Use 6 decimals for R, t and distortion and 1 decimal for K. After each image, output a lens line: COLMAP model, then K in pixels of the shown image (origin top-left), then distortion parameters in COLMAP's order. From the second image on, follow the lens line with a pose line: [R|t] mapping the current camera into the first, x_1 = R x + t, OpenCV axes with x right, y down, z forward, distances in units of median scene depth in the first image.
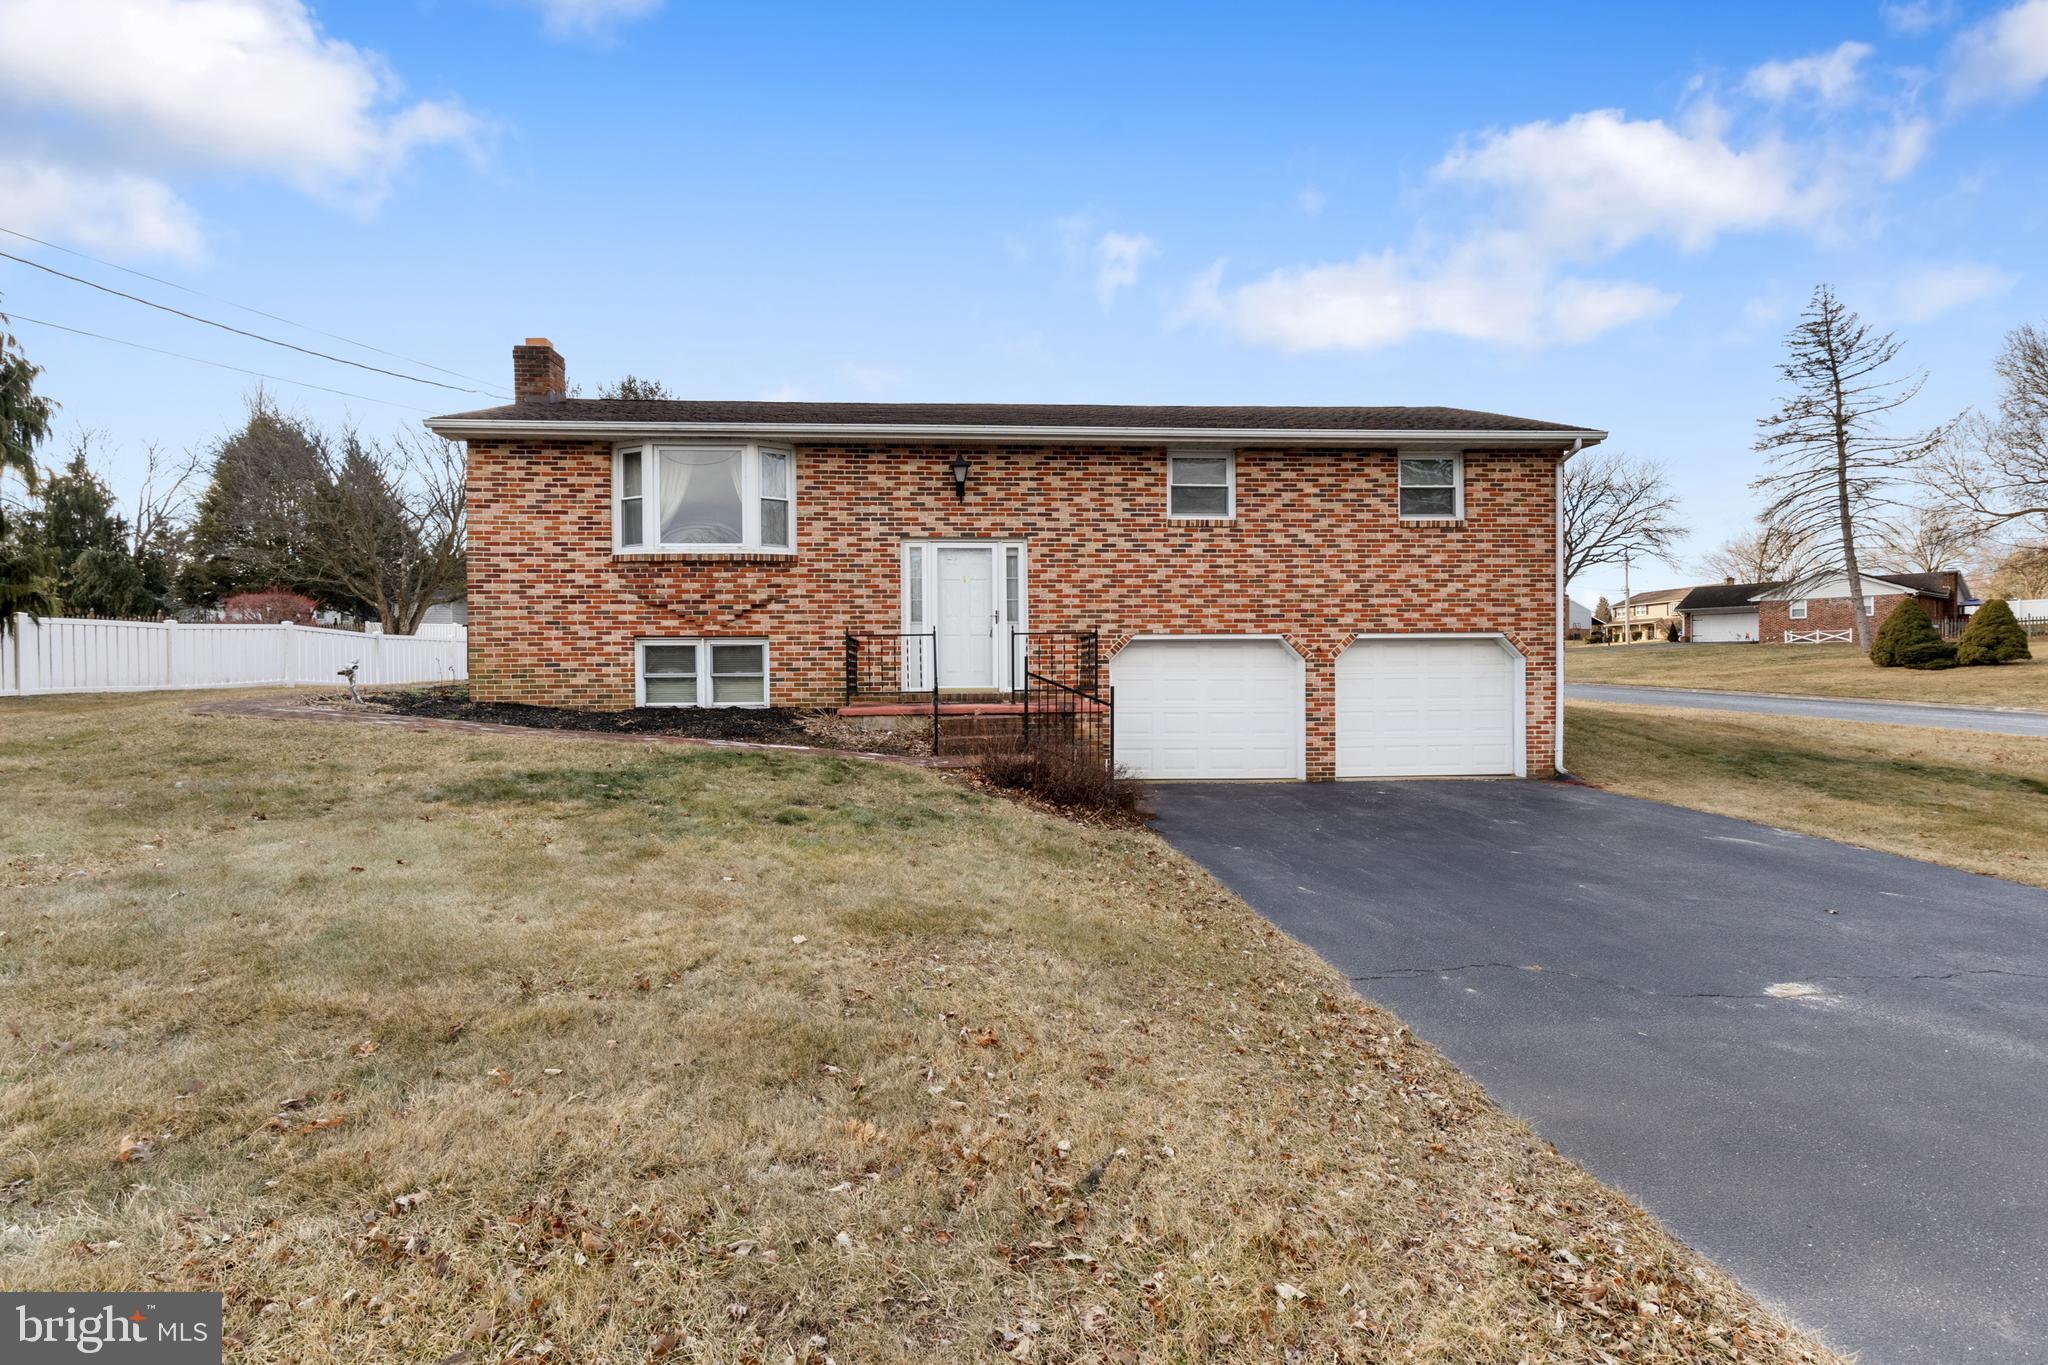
lens RADIAL K [[1015.2, 0, 1008.5], [0, 1015.2, 684.1], [0, 0, 1]] dist [0.018314, -0.000269]
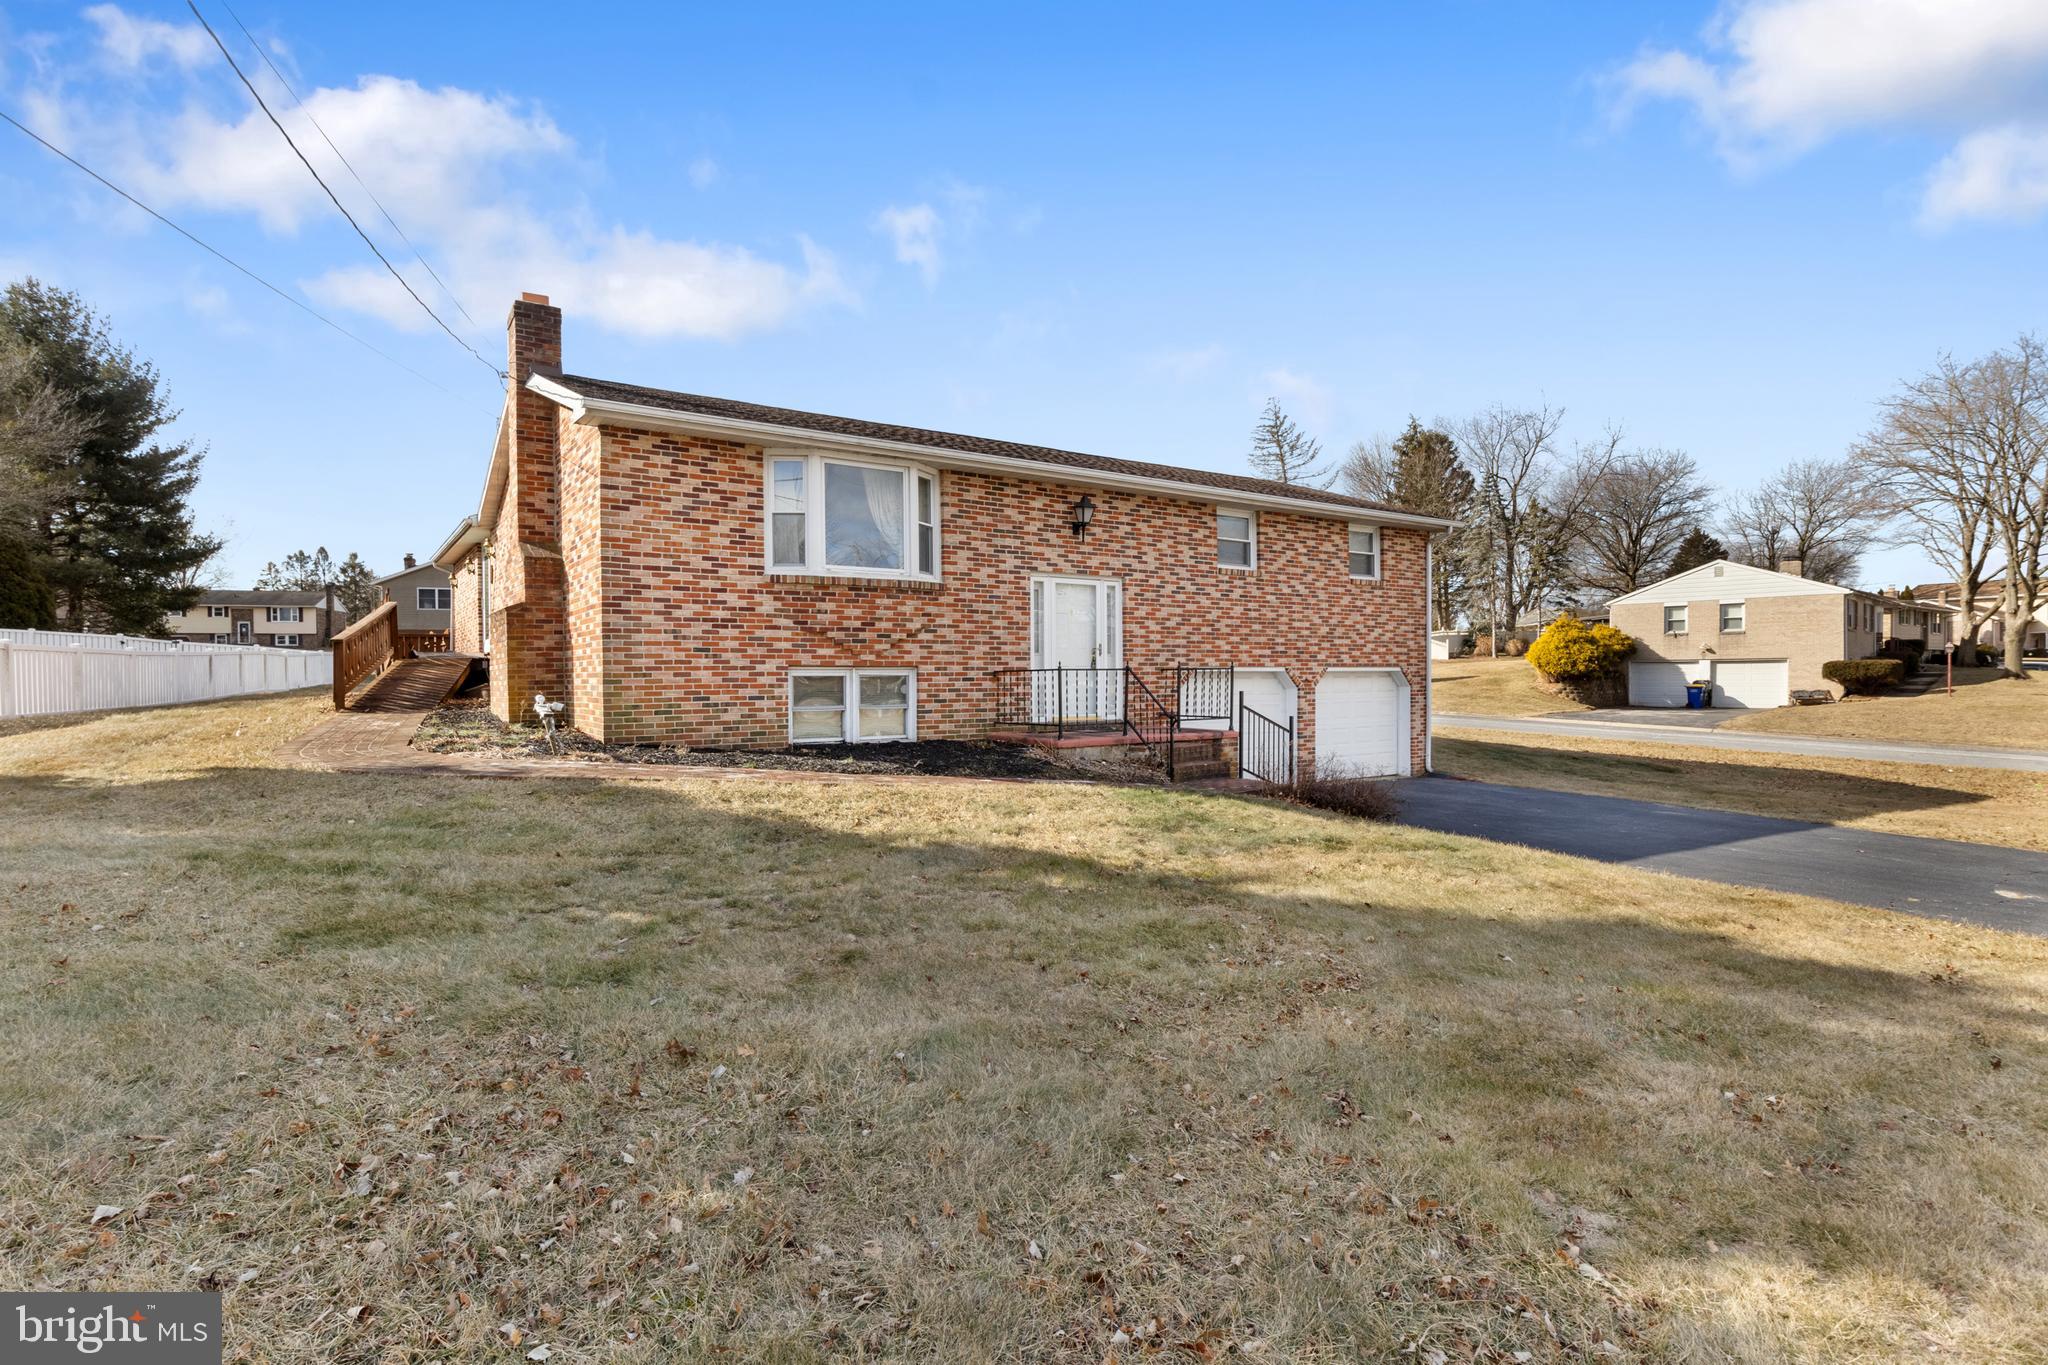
lens RADIAL K [[1015.2, 0, 1008.5], [0, 1015.2, 684.1], [0, 0, 1]] dist [0.018314, -0.000269]
pose [[0.863247, -0.000930, 0.504782, -0.643935], [0.005185, 0.999962, -0.007024, -0.023270], [-0.504756, 0.008681, 0.863219, 0.126842]]
